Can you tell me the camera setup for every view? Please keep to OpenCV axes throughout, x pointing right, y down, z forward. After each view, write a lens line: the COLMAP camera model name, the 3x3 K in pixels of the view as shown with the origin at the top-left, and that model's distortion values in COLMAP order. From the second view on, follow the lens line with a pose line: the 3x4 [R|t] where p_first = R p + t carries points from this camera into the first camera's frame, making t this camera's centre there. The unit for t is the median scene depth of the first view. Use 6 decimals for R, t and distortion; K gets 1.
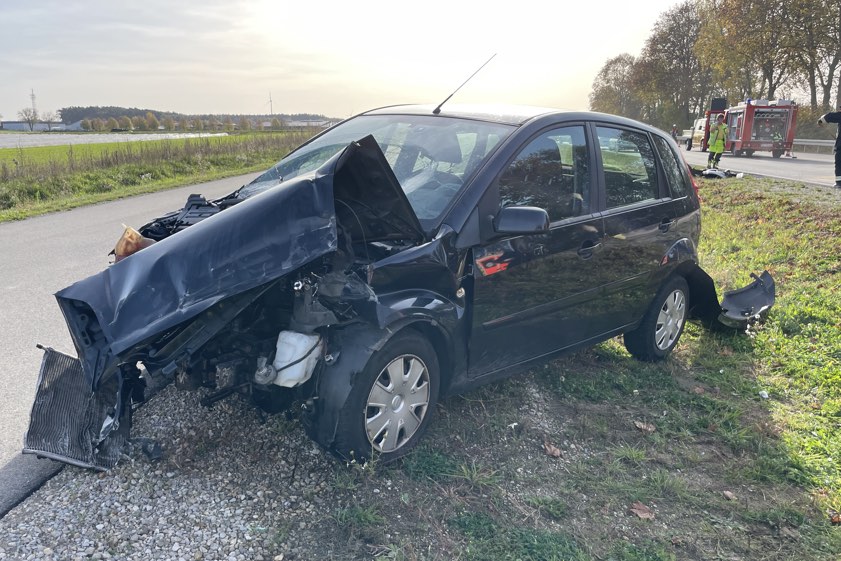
lens RADIAL K [[662.5, 0, 418.1], [0, 662.5, 321.5], [0, 0, 1]] dist [0.107451, -0.151639]
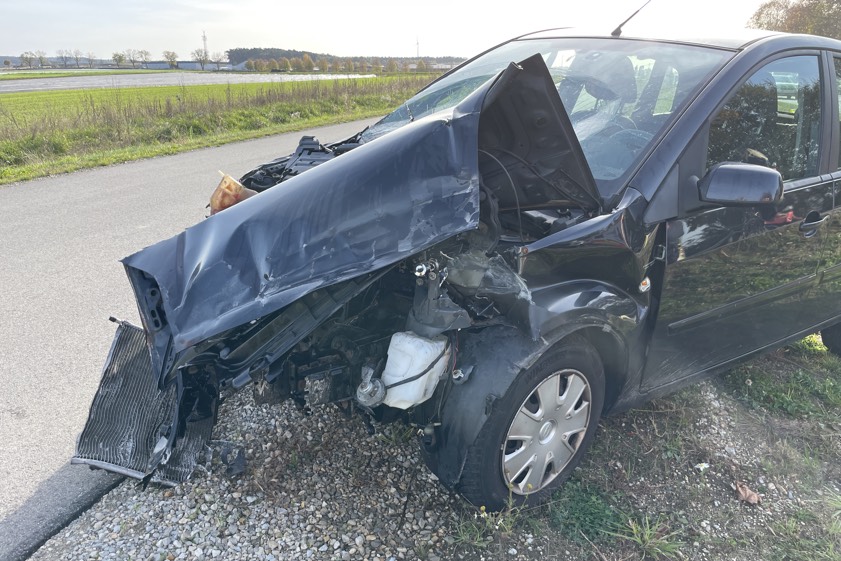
lens RADIAL K [[645.0, 0, 454.7], [0, 645.0, 305.1], [0, 0, 1]] dist [0.093642, -0.140562]
pose [[0.988466, 0.062799, -0.137811, -0.042114], [-0.053818, 0.996236, 0.067956, -0.060353], [0.141560, -0.059756, 0.988124, 0.287438]]
